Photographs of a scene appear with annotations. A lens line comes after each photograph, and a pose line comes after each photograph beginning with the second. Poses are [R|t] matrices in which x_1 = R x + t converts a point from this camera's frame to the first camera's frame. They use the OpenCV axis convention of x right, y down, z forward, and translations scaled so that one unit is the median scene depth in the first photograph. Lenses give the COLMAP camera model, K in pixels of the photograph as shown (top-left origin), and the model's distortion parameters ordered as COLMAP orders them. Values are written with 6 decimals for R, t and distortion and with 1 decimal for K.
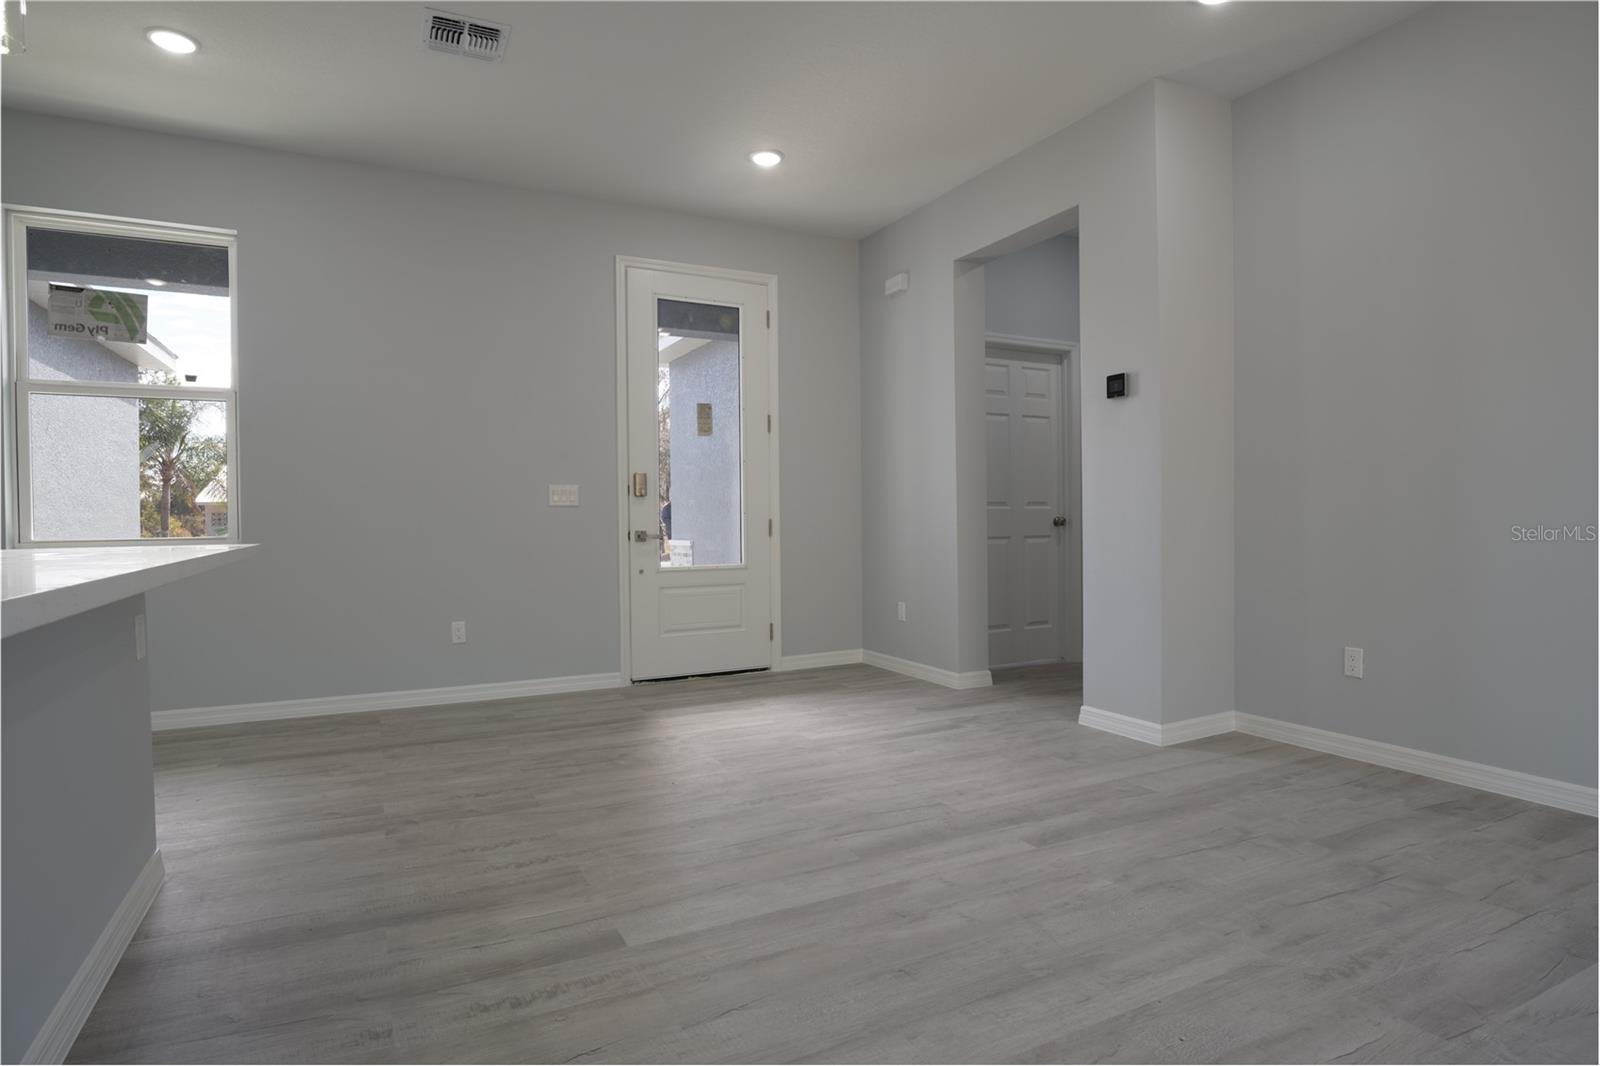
lens RADIAL K [[829.2, 0, 794.3], [0, 829.2, 527.0], [0, 0, 1]] dist [-0.001836, -0.000103]
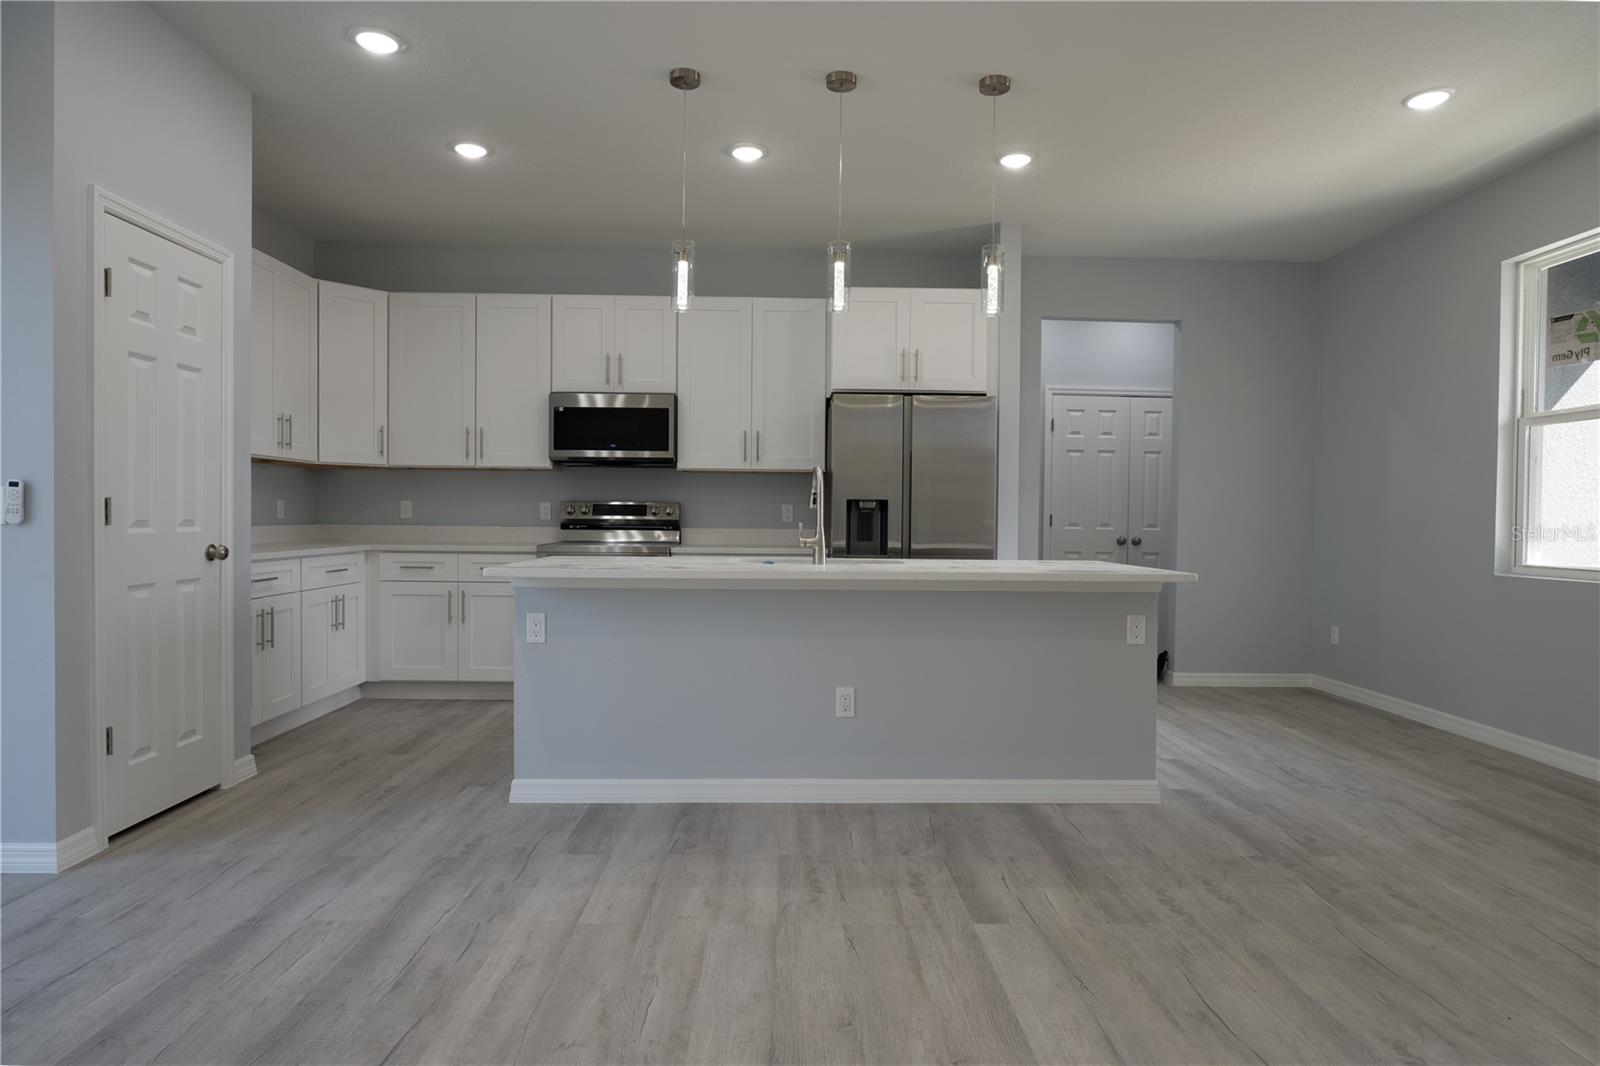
lens RADIAL K [[898.3, 0, 797.7], [0, 898.3, 534.5], [0, 0, 1]] dist [-0.018267, -0.000165]
pose [[-0.420211, 0.017520, -0.907257, 0.784810], [-0.020075, 0.999389, 0.028597, -0.057565], [0.907204, 0.030230, -0.419603, 0.967913]]
